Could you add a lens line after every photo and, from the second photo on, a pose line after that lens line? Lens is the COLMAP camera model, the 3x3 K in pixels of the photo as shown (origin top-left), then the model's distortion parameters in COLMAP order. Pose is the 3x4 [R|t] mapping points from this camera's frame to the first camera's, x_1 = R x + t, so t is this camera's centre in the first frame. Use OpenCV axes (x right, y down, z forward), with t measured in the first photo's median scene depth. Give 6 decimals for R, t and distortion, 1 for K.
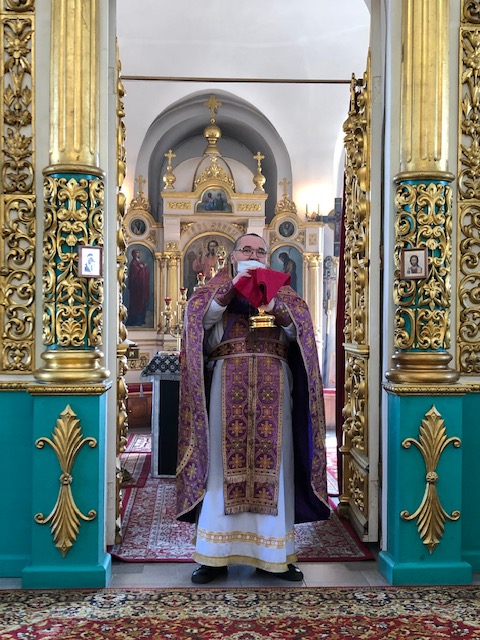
lens RADIAL K [[871.4, 0, 234.6], [0, 871.4, 315.1], [0, 0, 1]] dist [0.048318, 0.000000]
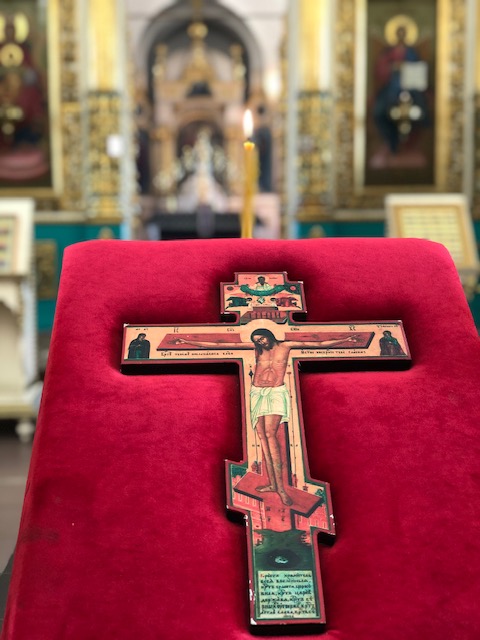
lens RADIAL K [[973.6, 0, 239.6], [0, 973.6, 320.1], [0, 0, 1]] dist [0.035860, 0.000000]
pose [[0.999927, -0.011525, -0.003733, 0.078672], [0.011909, 0.991604, 0.128760, 0.032490], [0.002218, -0.128795, 0.991669, -0.906332]]
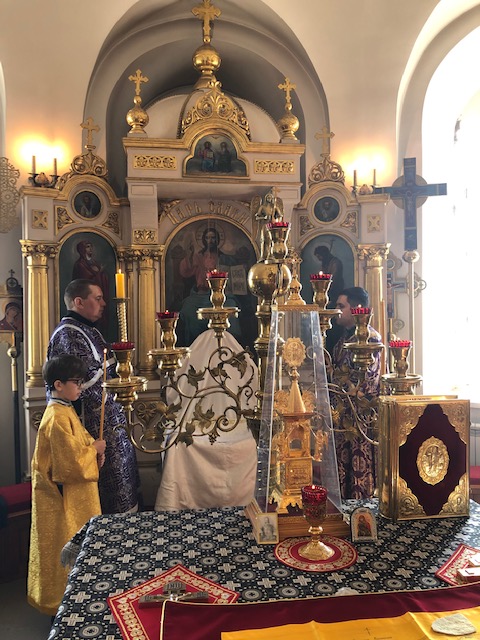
lens RADIAL K [[531.4, 0, 237.0], [0, 531.4, 322.1], [0, 0, 1]] dist [0.008341, -0.018977]
pose [[0.996783, -0.019801, 0.077665, -0.091219], [0.018592, 0.999695, 0.016252, -0.057323], [-0.077963, -0.014756, 0.996847, 1.495187]]
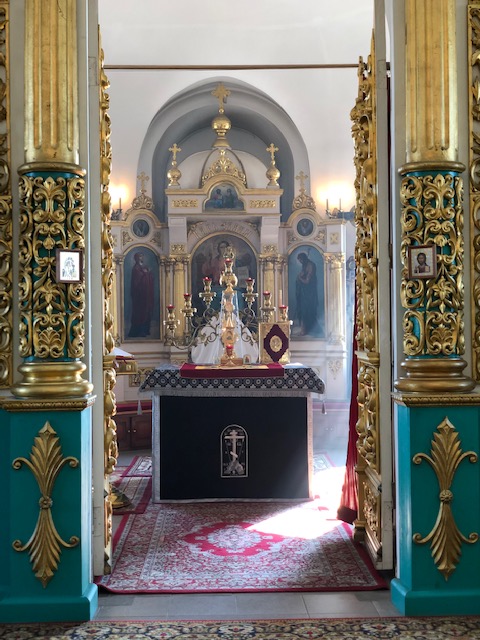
lens RADIAL K [[973.6, 0, 236.9], [0, 973.6, 299.3], [0, 0, 1]] dist [0.035860, 0.000000]
pose [[0.999477, -0.017052, -0.027465, 0.038179], [0.016321, 0.999512, -0.026634, 0.004044], [0.027906, 0.026172, 0.999268, -0.025842]]
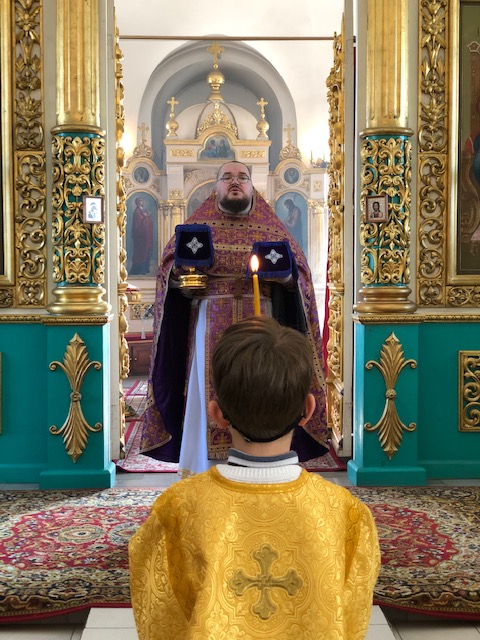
lens RADIAL K [[973.6, 0, 245.3], [0, 973.6, 310.2], [0, 0, 1]] dist [0.035860, 0.000000]
pose [[0.999905, -0.007234, -0.011758, 0.047048], [0.007714, 0.999119, 0.041259, 0.018928], [0.011449, -0.041346, 0.999079, -0.275359]]
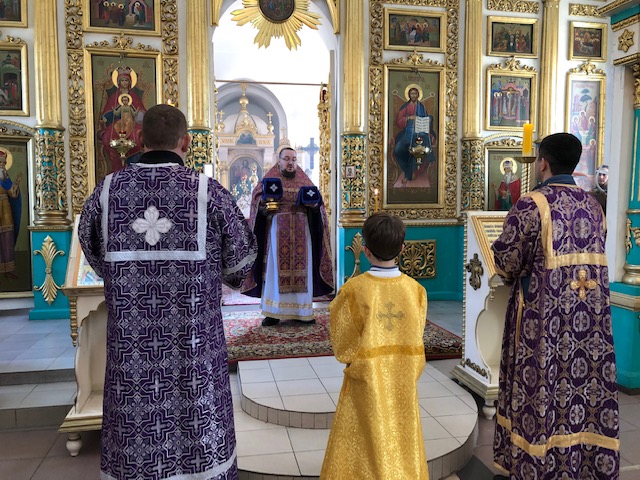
lens RADIAL K [[531.4, 0, 324.3], [0, 531.4, 244.8], [0, 0, 1]] dist [0.008341, -0.018977]
pose [[0.988783, -0.018403, 0.148221, -0.073158], [0.007359, 0.997178, 0.074715, 0.028459], [-0.149178, -0.072786, 0.986128, -0.389296]]
